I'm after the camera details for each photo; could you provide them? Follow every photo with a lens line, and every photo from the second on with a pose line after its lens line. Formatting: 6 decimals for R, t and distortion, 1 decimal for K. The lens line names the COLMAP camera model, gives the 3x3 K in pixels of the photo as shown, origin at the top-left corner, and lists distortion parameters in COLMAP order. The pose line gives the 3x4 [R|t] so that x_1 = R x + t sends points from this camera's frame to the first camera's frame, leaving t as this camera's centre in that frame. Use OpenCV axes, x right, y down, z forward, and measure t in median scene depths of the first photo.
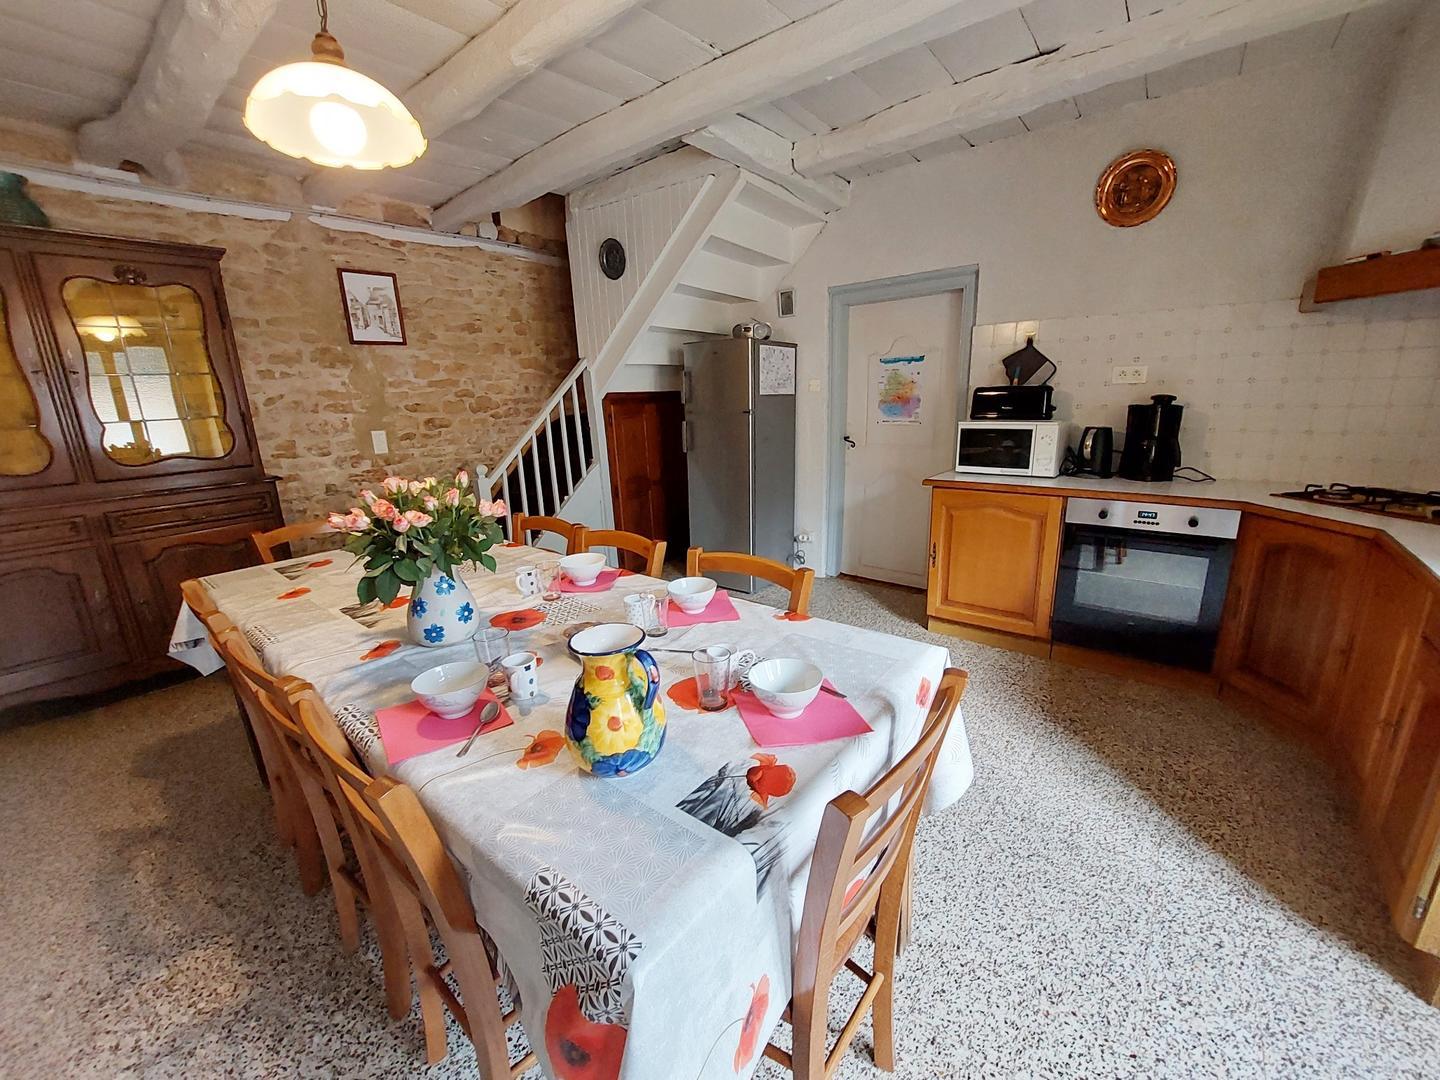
lens RADIAL K [[570.1, 0, 717.5], [0, 570.1, 535.9], [0, 0, 1]] dist [0.000576, 0.000076]
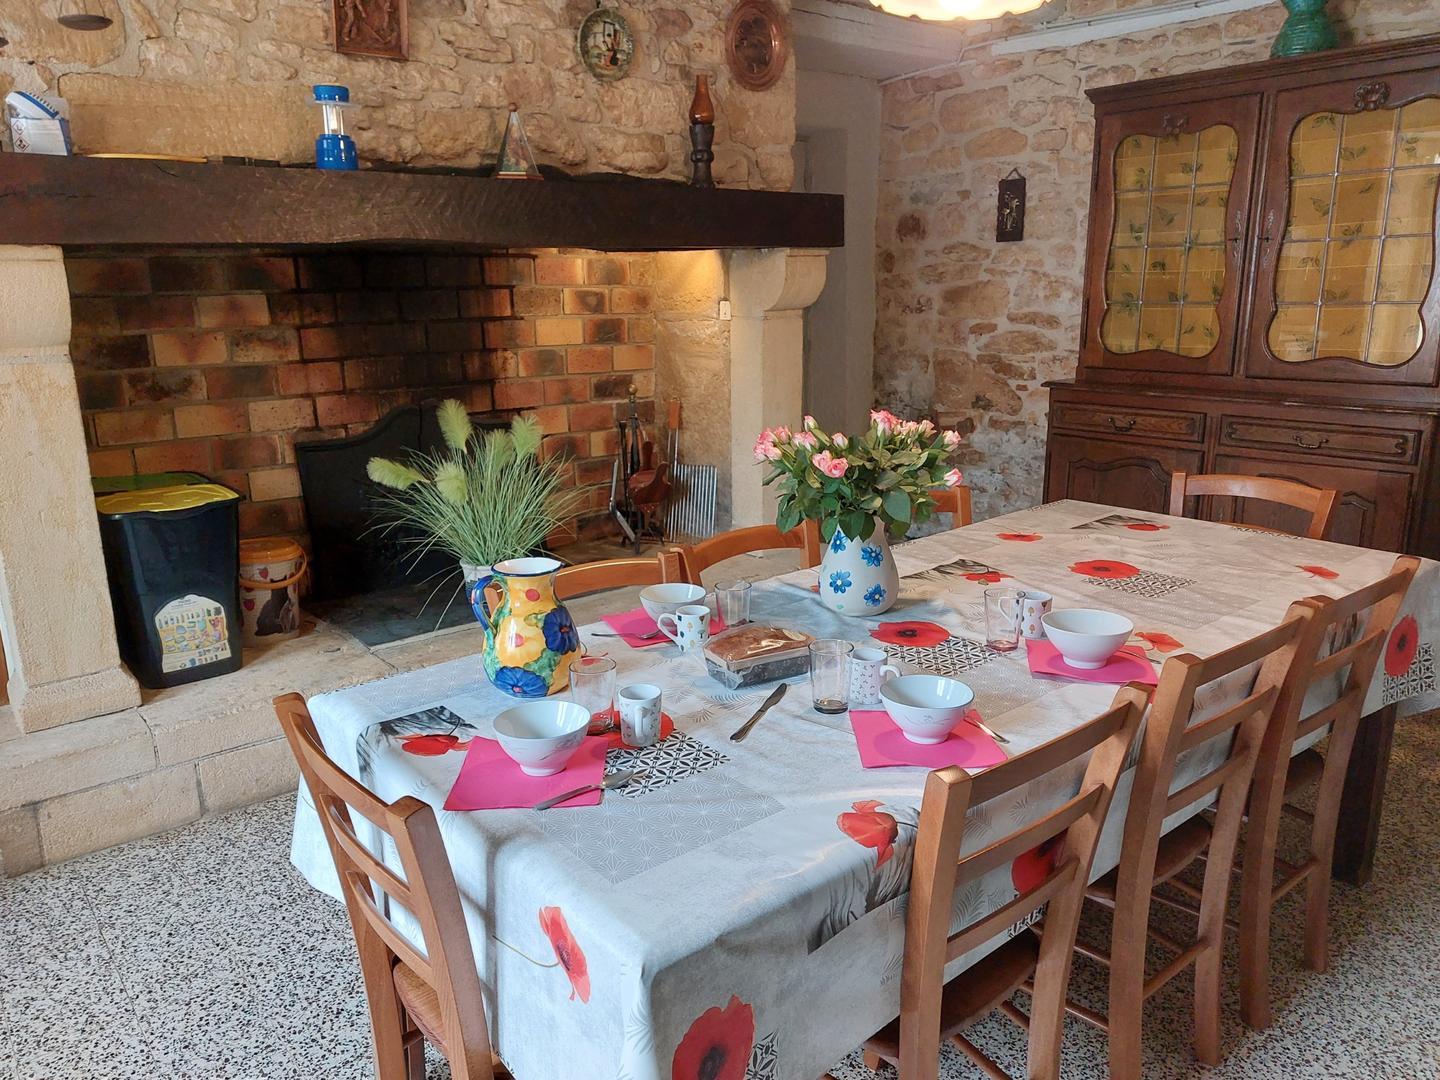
lens RADIAL K [[1105.2, 0, 718.5], [0, 1105.2, 543.4], [0, 0, 1]] dist [0.037030, -0.003609]
pose [[-0.198672, 0.264316, -0.943751, 0.917233], [-0.227007, 0.924349, 0.306670, -0.306681], [0.953413, 0.275165, -0.123640, 0.887963]]
